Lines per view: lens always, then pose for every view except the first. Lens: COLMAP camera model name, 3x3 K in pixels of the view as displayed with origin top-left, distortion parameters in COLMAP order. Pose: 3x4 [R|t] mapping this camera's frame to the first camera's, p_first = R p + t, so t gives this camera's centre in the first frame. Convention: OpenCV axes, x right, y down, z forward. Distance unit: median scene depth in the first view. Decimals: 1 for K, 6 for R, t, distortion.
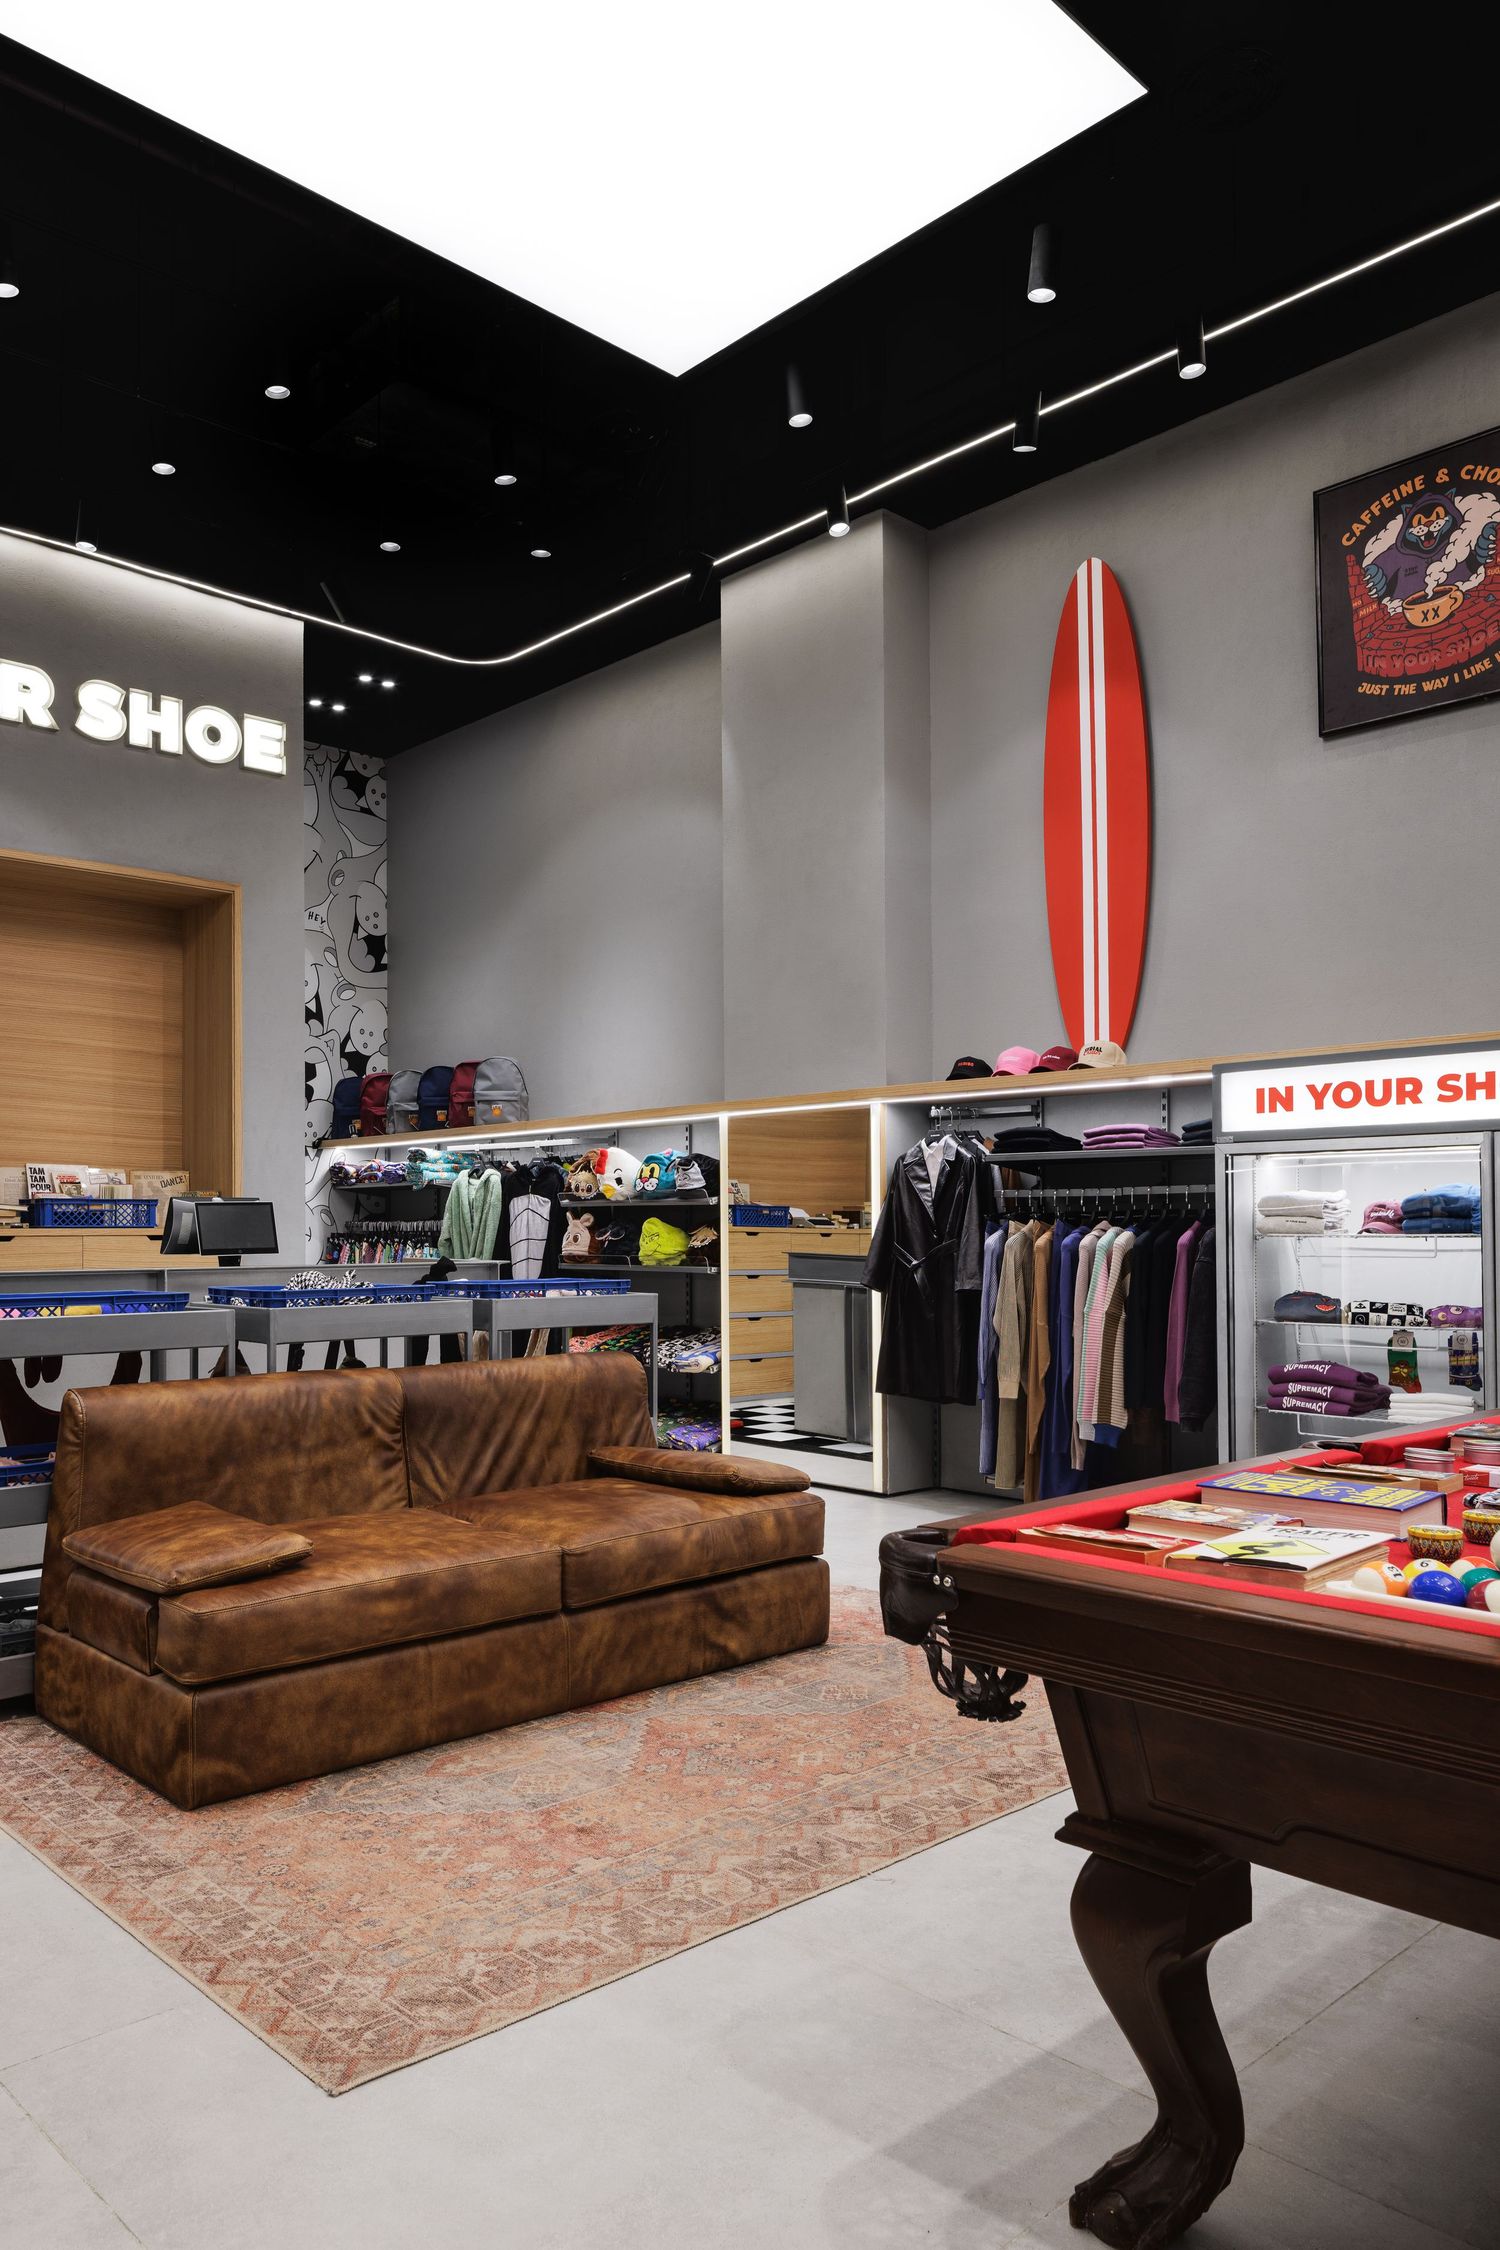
lens RADIAL K [[1551.8, 0, 608.9], [0, 1551.8, 1218.8], [0, 0, 1]] dist [-0.006359, 0.001281]
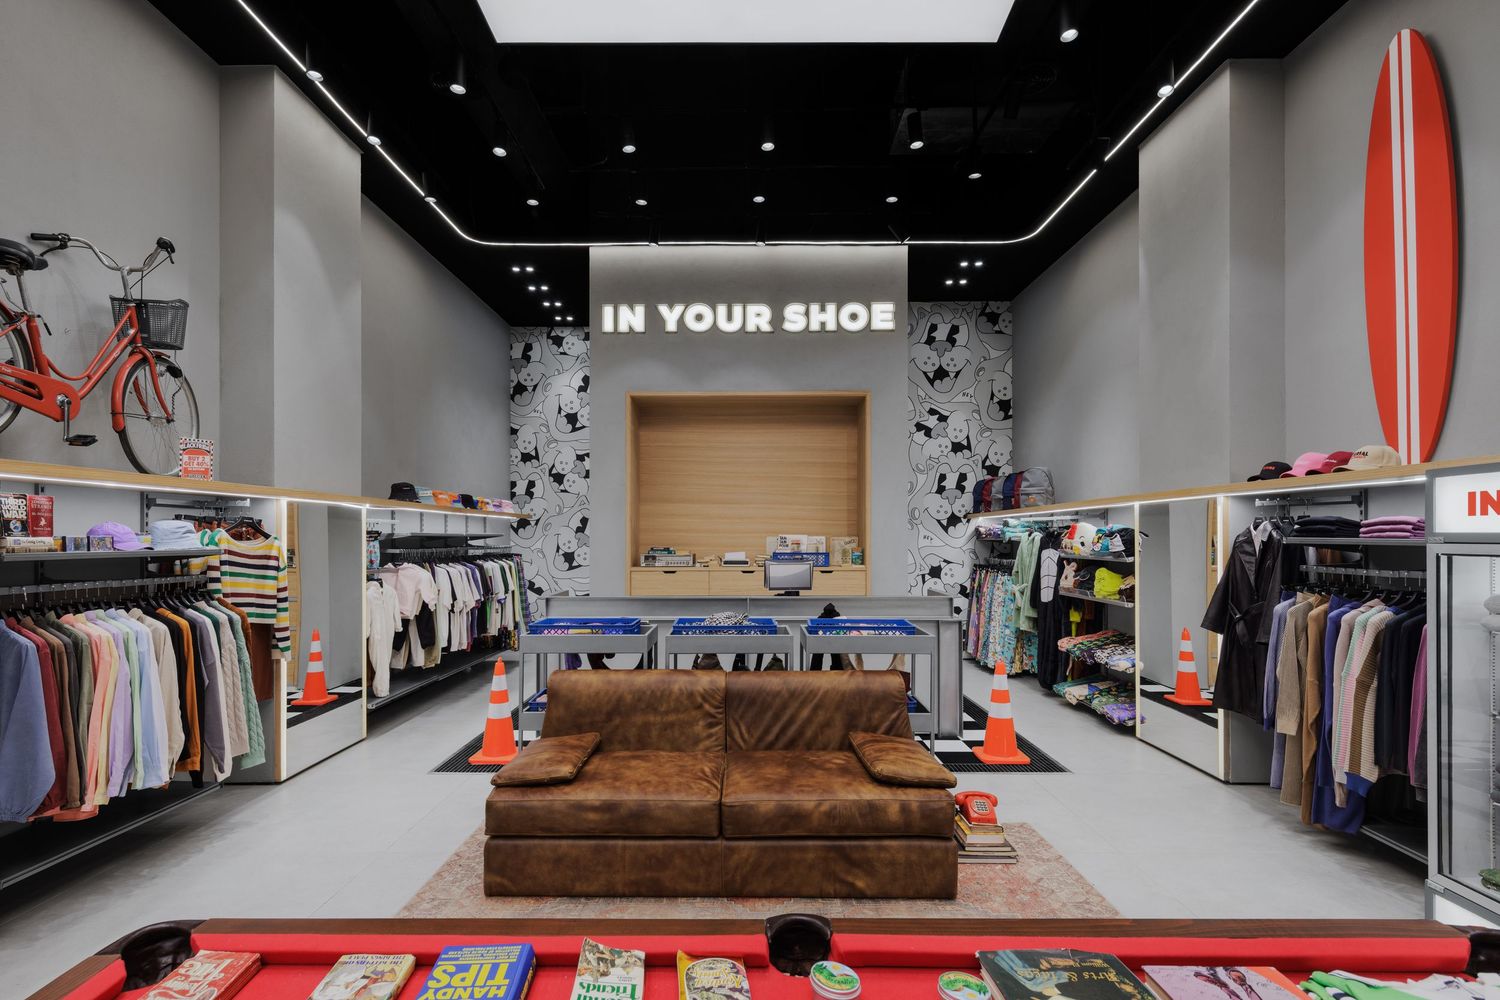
lens RADIAL K [[732.4, 0, 741.9], [0, 732.4, 534.2], [0, 0, 1]] dist [0.006865, -0.002640]
pose [[0.749750, -0.000412, -0.661721, 0.293237], [0.003385, 0.999989, 0.003214, -0.045568], [0.661712, -0.004649, 0.749744, 0.237008]]
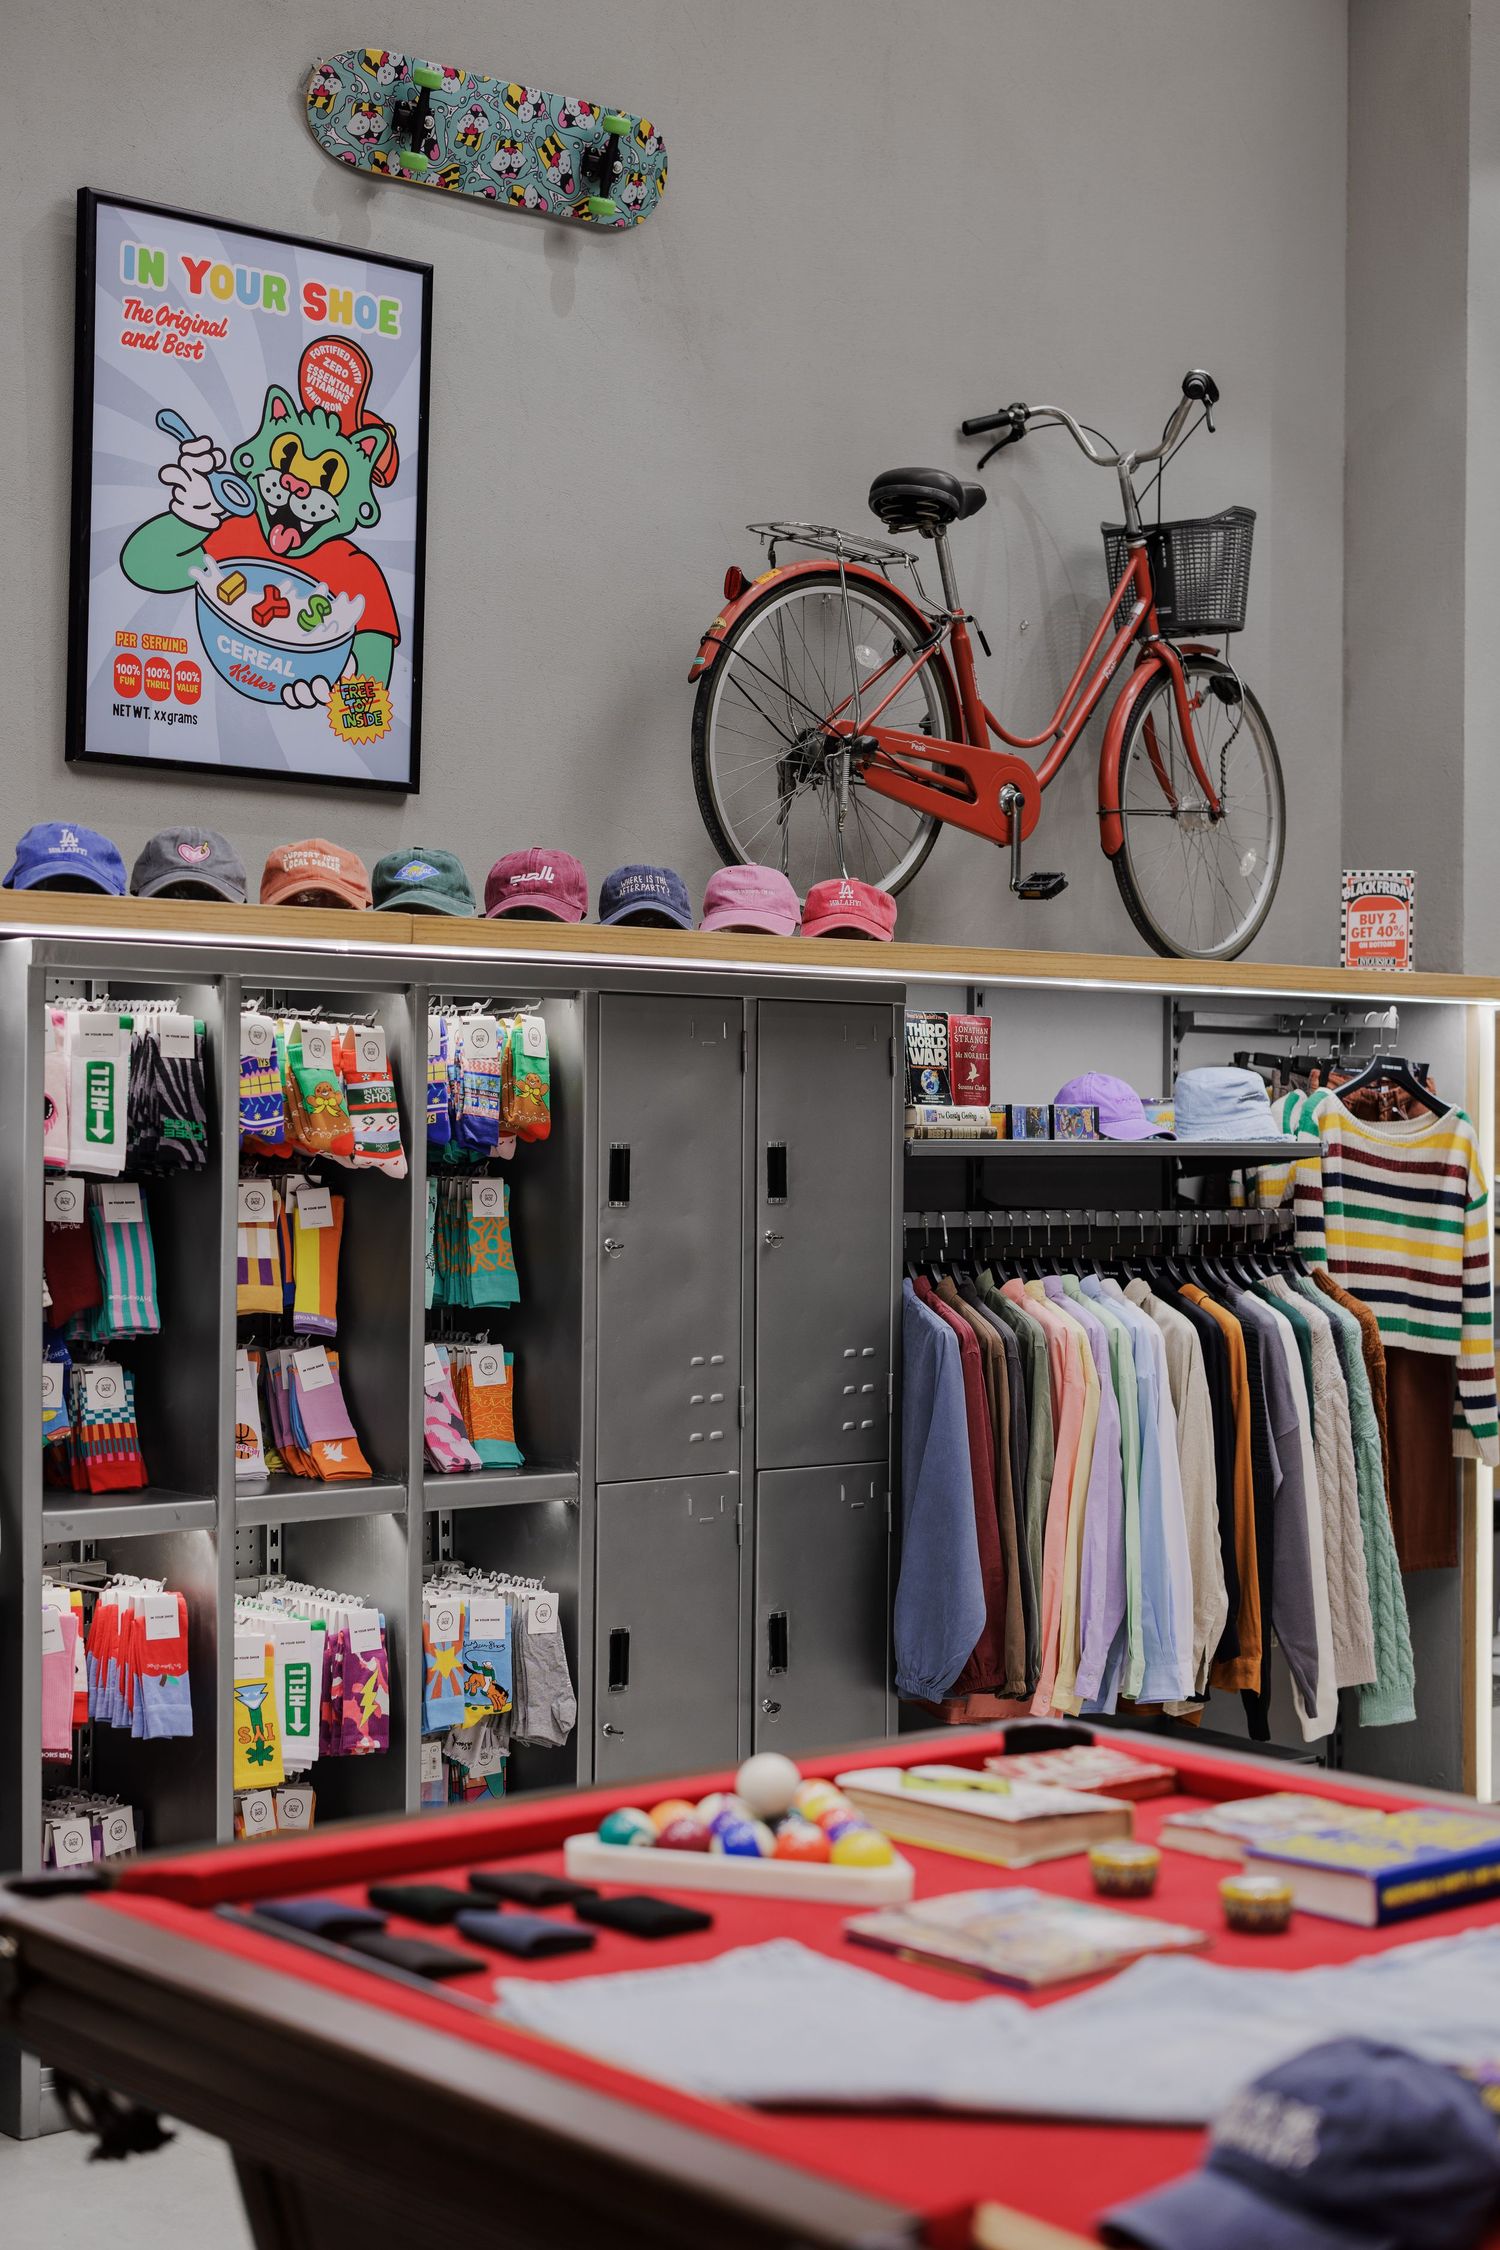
lens RADIAL K [[3264.6, 0, 744.6], [0, 3264.6, 1162.1], [0, 0, 1]] dist [0.013863, 0.000000]
pose [[-0.009223, 0.010467, -0.999903, 0.581565], [0.002498, 0.999942, 0.010444, -0.037960], [0.999954, -0.002402, -0.009249, 0.235911]]
